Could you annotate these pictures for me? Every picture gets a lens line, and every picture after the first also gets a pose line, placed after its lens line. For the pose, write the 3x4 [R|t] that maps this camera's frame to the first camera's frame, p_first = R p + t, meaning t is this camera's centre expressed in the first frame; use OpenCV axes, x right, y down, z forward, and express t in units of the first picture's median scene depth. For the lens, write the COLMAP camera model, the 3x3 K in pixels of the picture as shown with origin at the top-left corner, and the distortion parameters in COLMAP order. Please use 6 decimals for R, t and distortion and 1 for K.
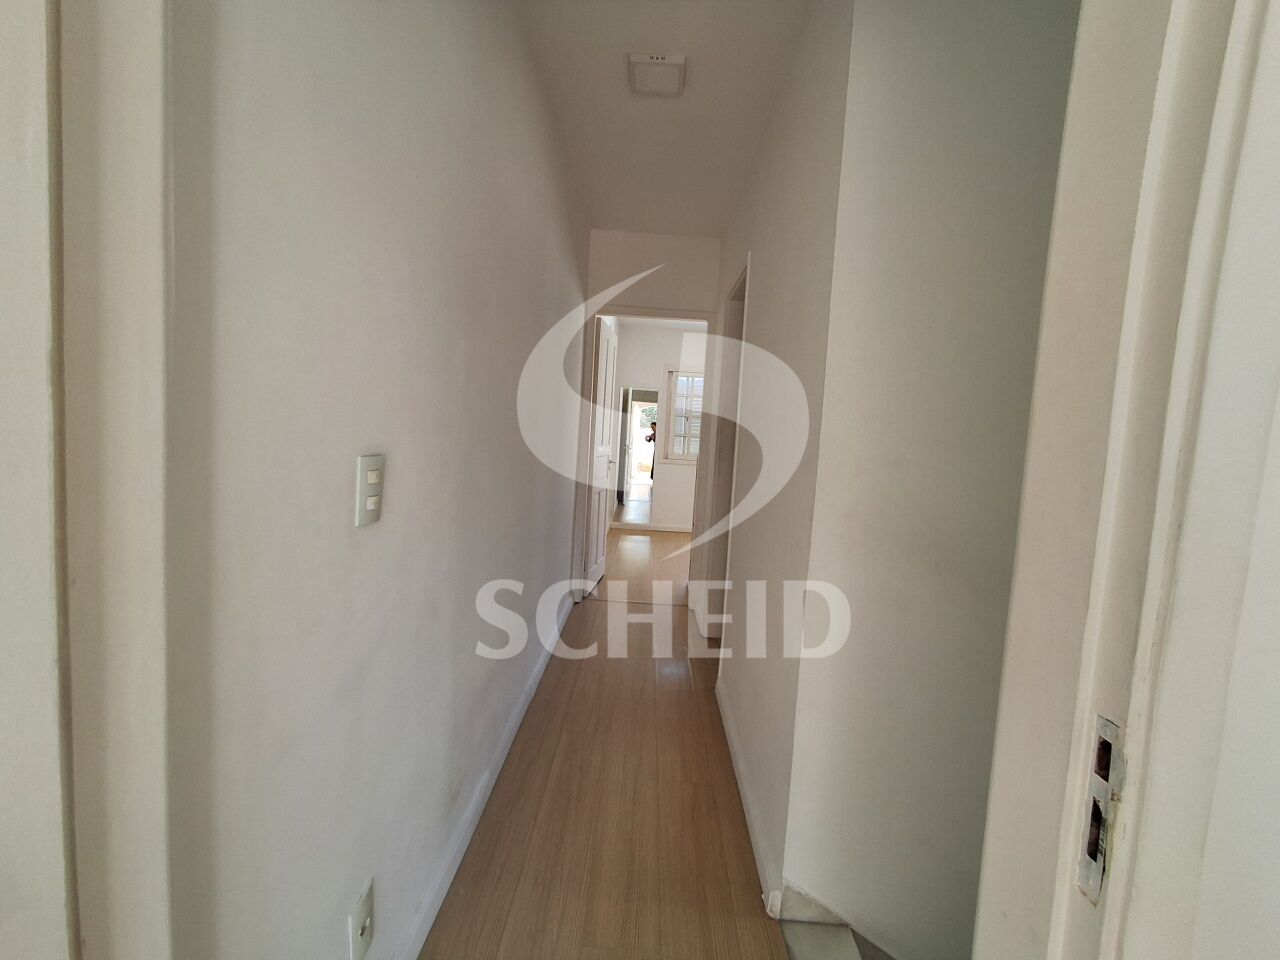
lens RADIAL K [[580.9, 0, 637.6], [0, 580.9, 483.4], [0, 0, 1]] dist [-0.003369, -0.001097]
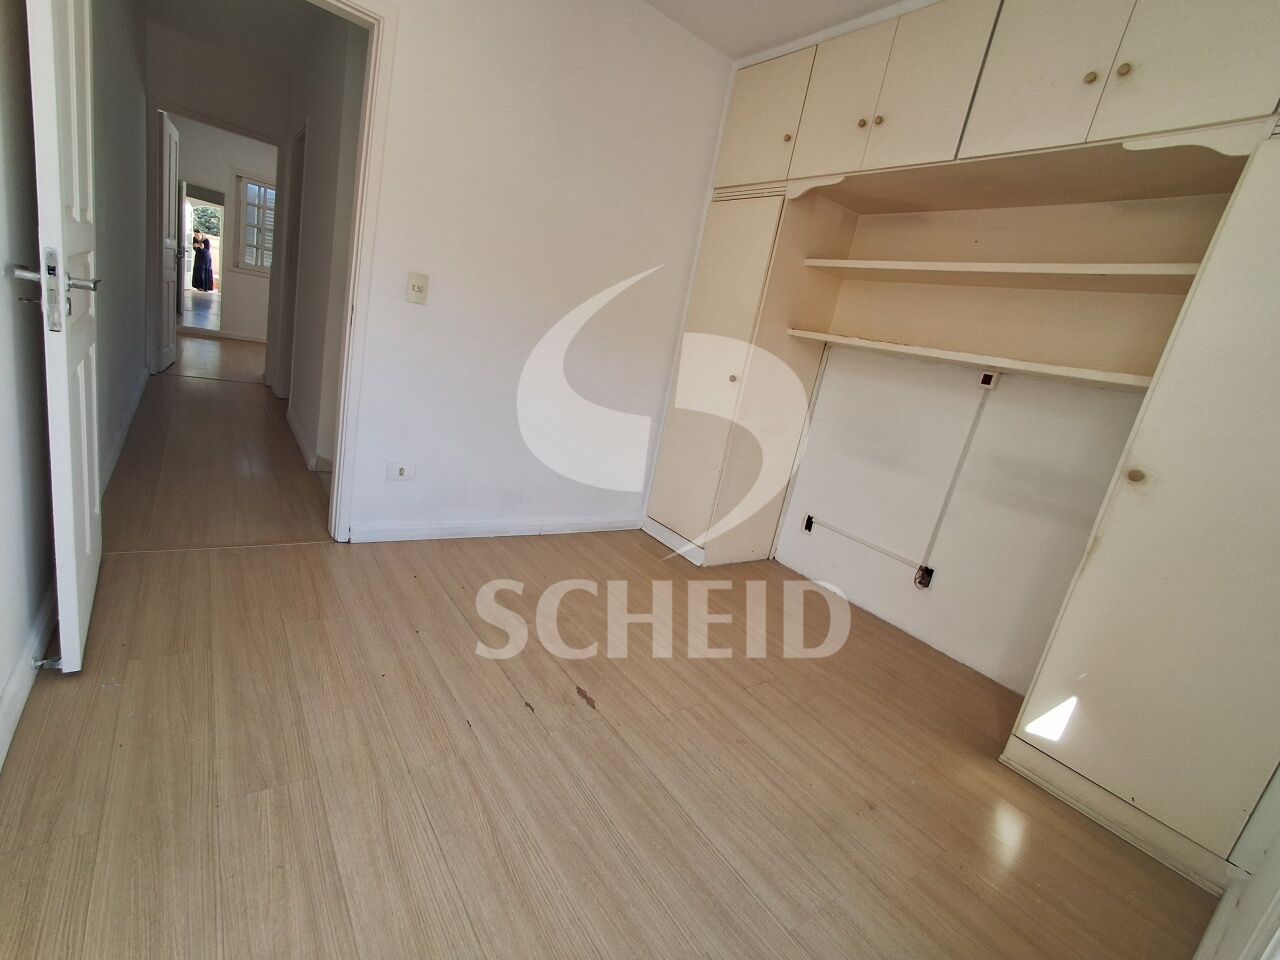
lens RADIAL K [[580.9, 0, 638.1], [0, 580.9, 485.1], [0, 0, 1]] dist [-0.003369, -0.001097]
pose [[0.793085, -0.042900, 0.607599, -0.028644], [-0.109621, 0.971177, 0.211655, 0.040370], [-0.599166, -0.234466, 0.765523, -0.325955]]
